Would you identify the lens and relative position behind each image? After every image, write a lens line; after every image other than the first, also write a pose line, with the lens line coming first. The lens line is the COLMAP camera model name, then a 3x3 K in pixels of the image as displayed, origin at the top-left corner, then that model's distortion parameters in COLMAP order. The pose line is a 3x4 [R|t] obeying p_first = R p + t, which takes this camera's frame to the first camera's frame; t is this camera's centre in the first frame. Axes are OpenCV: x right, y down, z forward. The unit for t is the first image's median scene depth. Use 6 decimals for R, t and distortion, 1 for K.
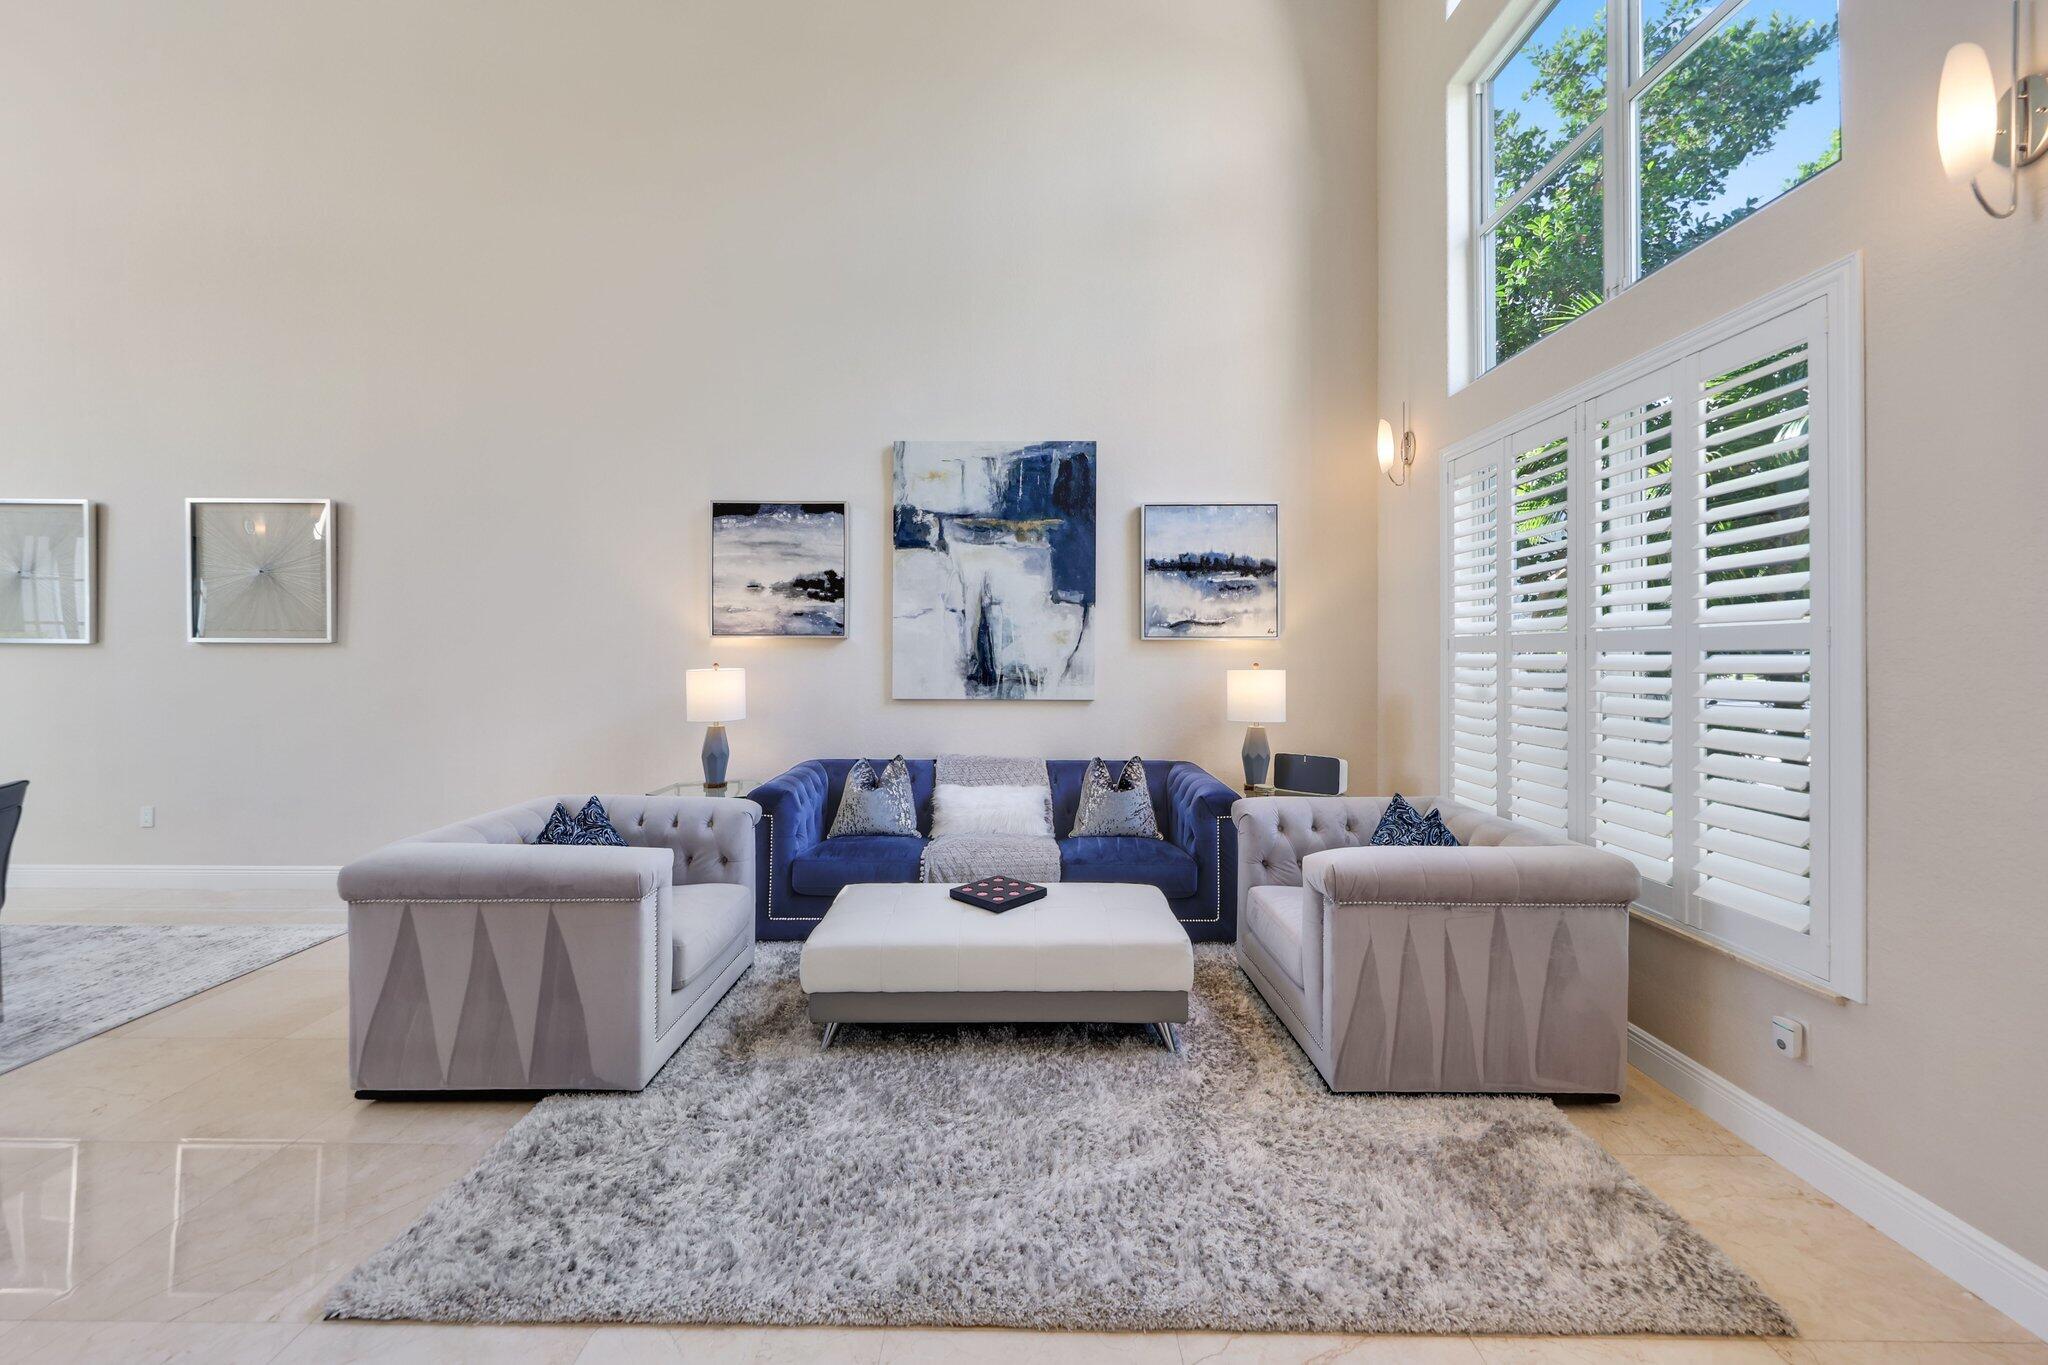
lens RADIAL K [[775.7, 0, 1024.0], [0, 775.7, 682.5], [0, 0, 1]] dist [0.001865, 0.000202]
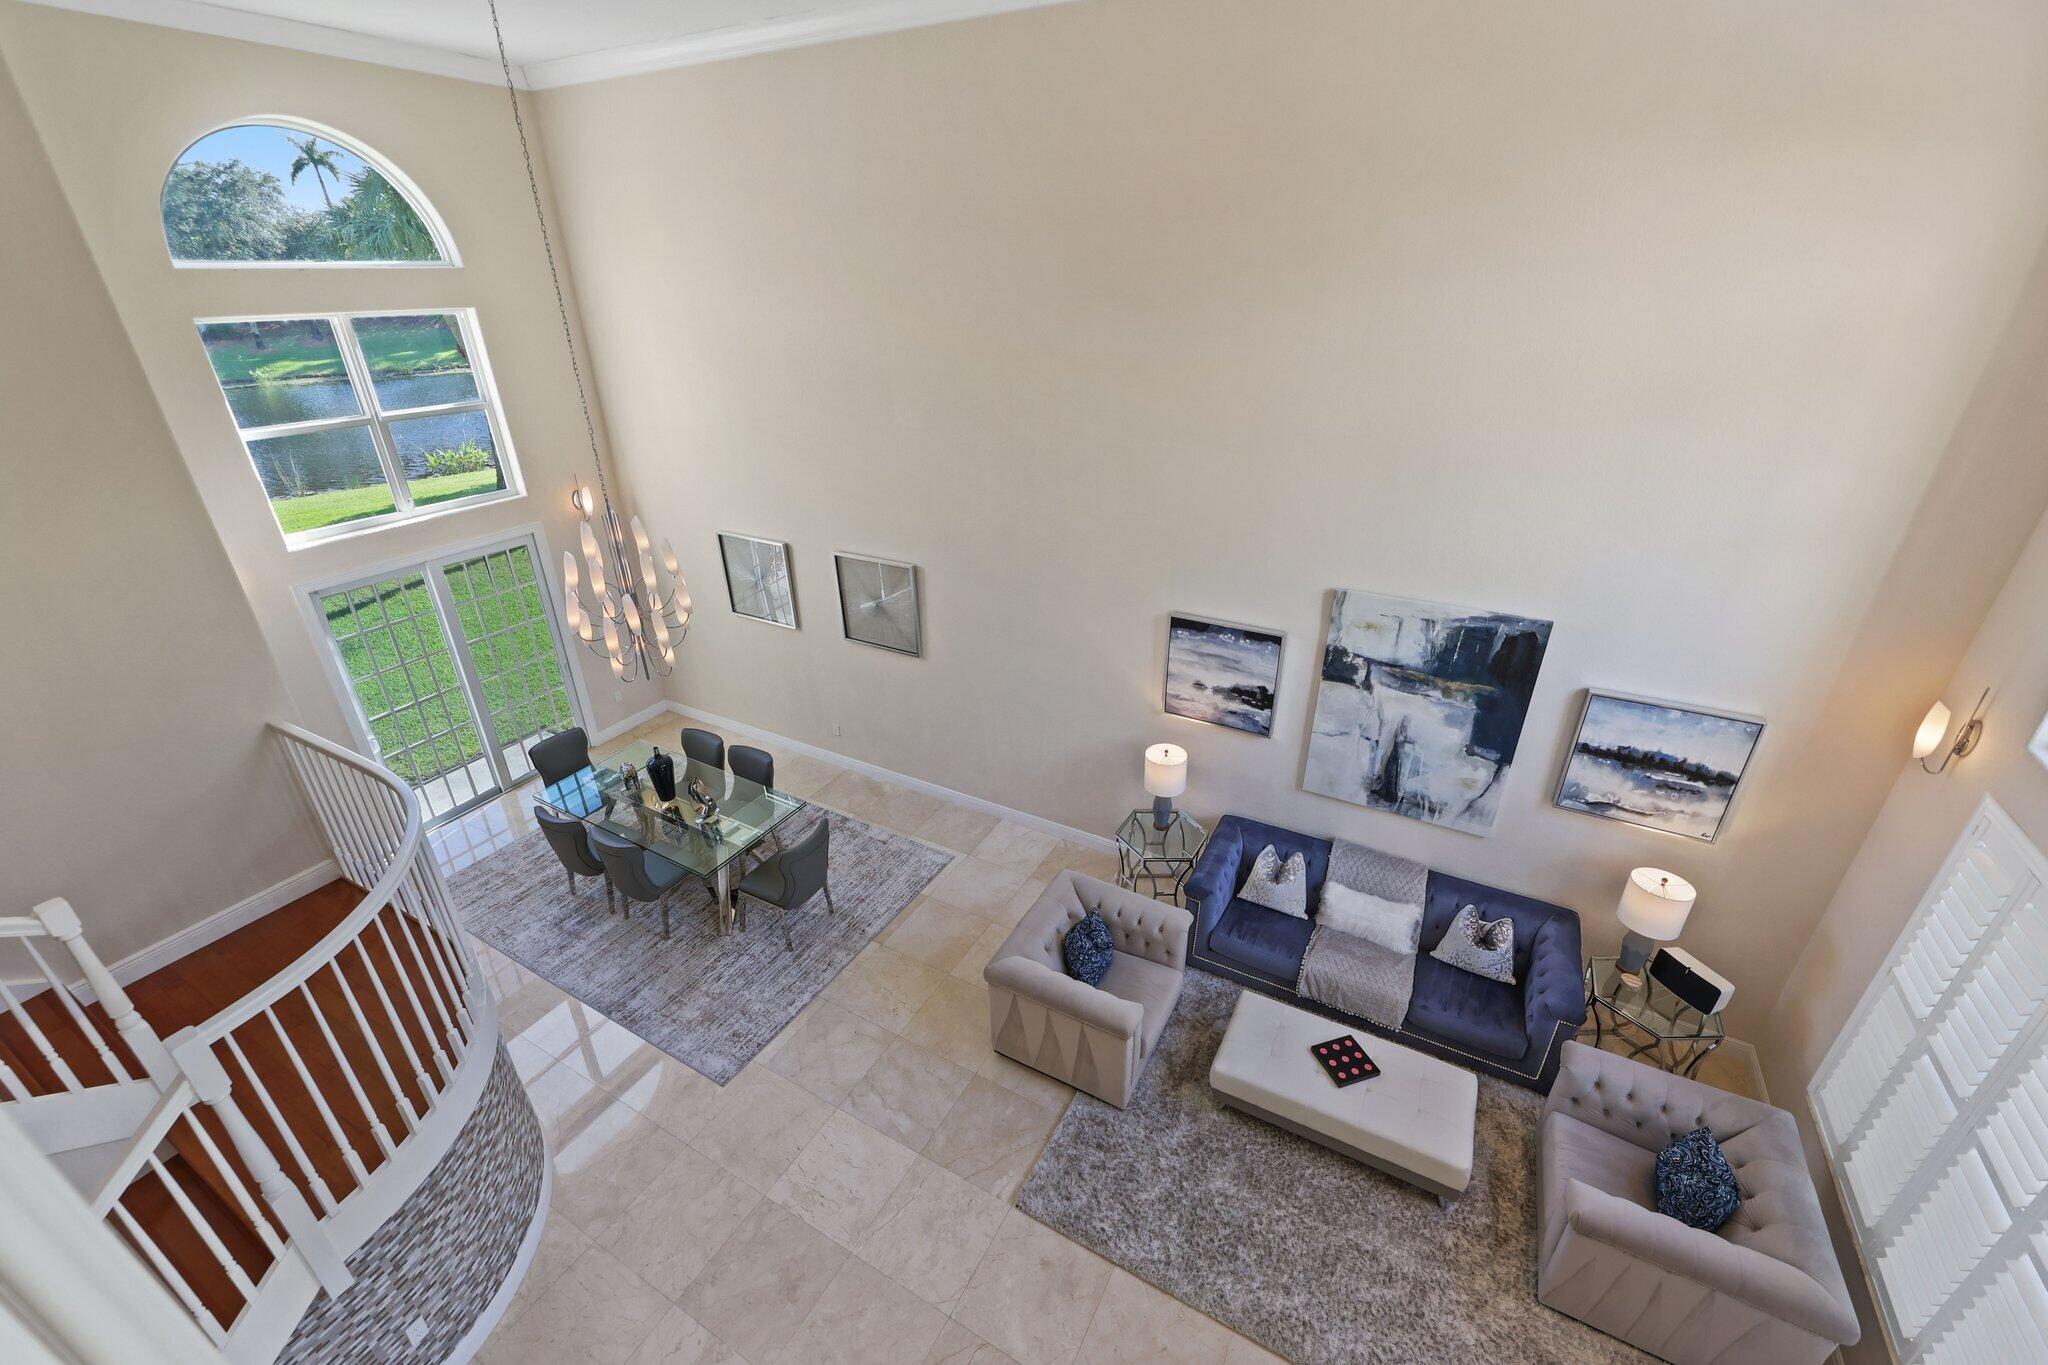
lens RADIAL K [[838.0, 0, 1024.0], [0, 838.0, 682.5], [0, 0, 1]] dist [-0.000944, 0.000042]
pose [[0.875309, 0.205520, -0.437716, -0.012026], [0.016569, 0.891909, 0.451910, -0.728570], [0.483279, -0.402814, 0.777291, -0.159241]]
